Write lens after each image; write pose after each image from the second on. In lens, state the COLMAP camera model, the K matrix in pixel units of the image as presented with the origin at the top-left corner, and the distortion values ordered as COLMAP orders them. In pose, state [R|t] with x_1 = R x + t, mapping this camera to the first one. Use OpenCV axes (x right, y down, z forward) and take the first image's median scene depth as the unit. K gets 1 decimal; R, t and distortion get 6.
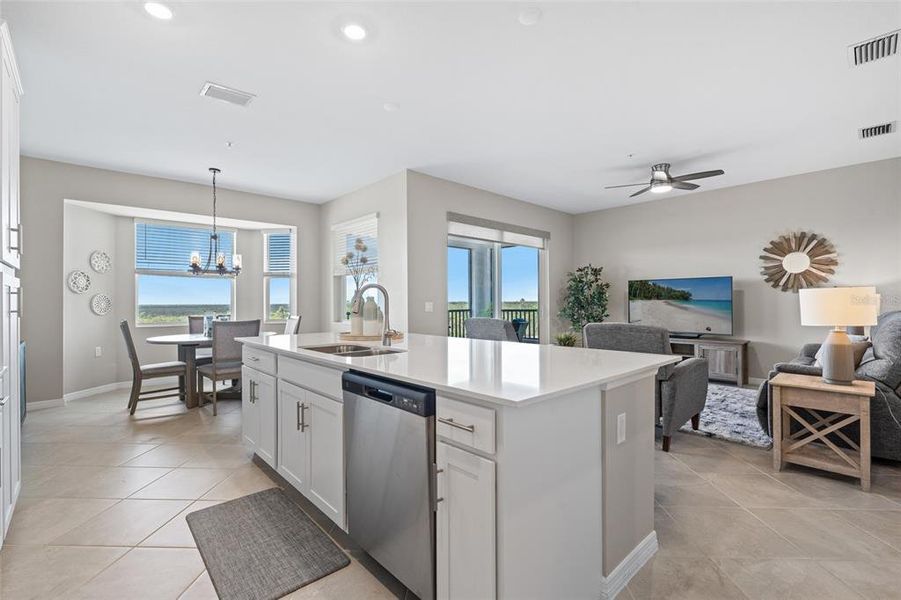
lens RADIAL K [[401.5, 0, 449.0], [0, 401.5, 300.5], [0, 0, 1]] dist [-0.005032, 0.000194]
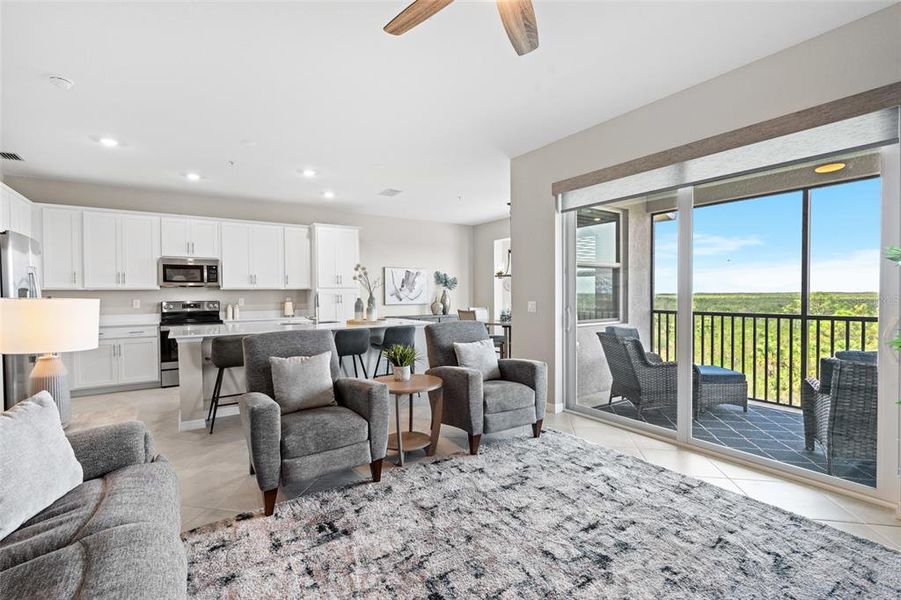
lens RADIAL K [[401.5, 0, 448.2], [0, 401.5, 298.8], [0, 0, 1]] dist [-0.005032, 0.000194]
pose [[-0.146444, 0.022937, -0.988953, 0.816010], [0.013208, 0.999687, 0.021230, -0.021758], [0.989131, -0.009953, -0.146701, 0.947564]]
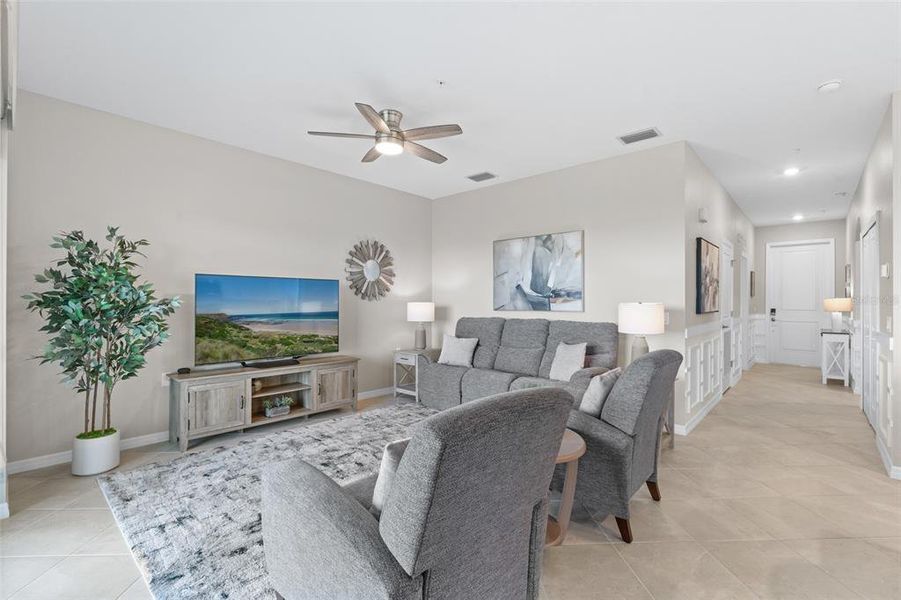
lens RADIAL K [[401.5, 0, 447.5], [0, 401.5, 299.8], [0, 0, 1]] dist [-0.005032, 0.000194]
pose [[-0.087435, 0.006834, 0.996147, -0.144409], [-0.006791, 0.999949, -0.007457, -0.016095], [-0.996147, -0.007417, -0.087384, 0.906044]]
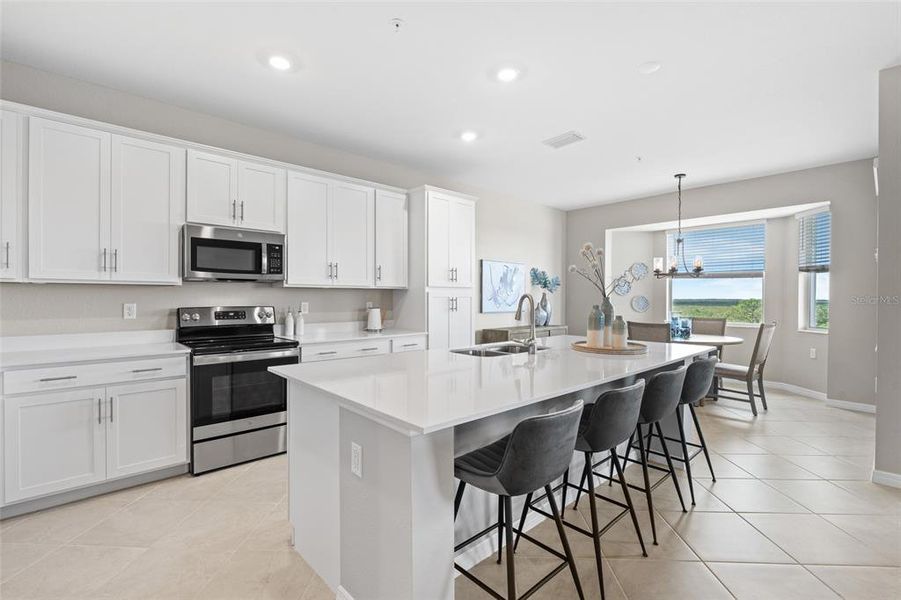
lens RADIAL K [[401.5, 0, 449.3], [0, 401.5, 299.0], [0, 0, 1]] dist [-0.005032, 0.000194]
pose [[-0.002176, 0.014921, -0.999886, 0.428986], [-0.000814, 0.999888, 0.014923, -0.022922], [0.999997, 0.000846, -0.002163, 0.395735]]
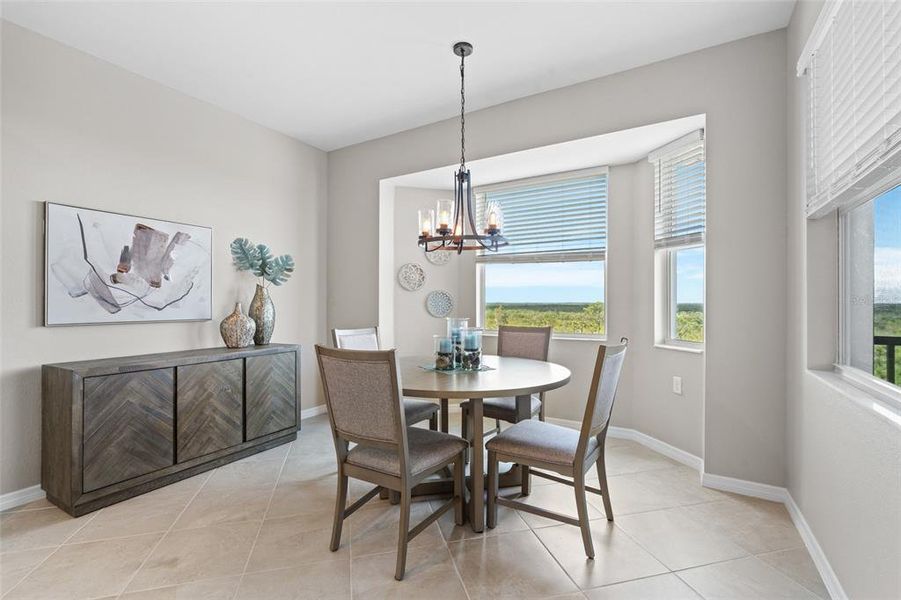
lens RADIAL K [[401.5, 0, 448.1], [0, 401.5, 299.5], [0, 0, 1]] dist [-0.005032, 0.000194]
pose [[0.282072, 0.005498, -0.959377, -0.087951], [-0.000942, 0.999985, 0.005453, -0.002515], [0.959393, -0.000635, 0.282073, 0.802747]]
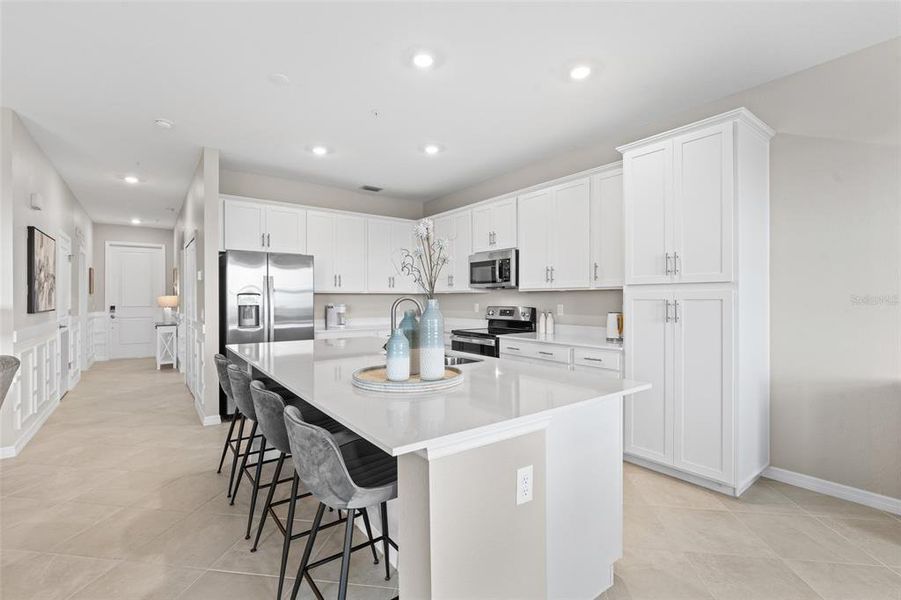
lens RADIAL K [[401.5, 0, 447.2], [0, 401.5, 299.1], [0, 0, 1]] dist [-0.005032, 0.000194]
pose [[-0.995091, 0.007060, 0.098710, -0.186155], [0.006775, 0.999972, -0.003227, -0.015150], [-0.098730, -0.002542, -0.995111, 0.961292]]
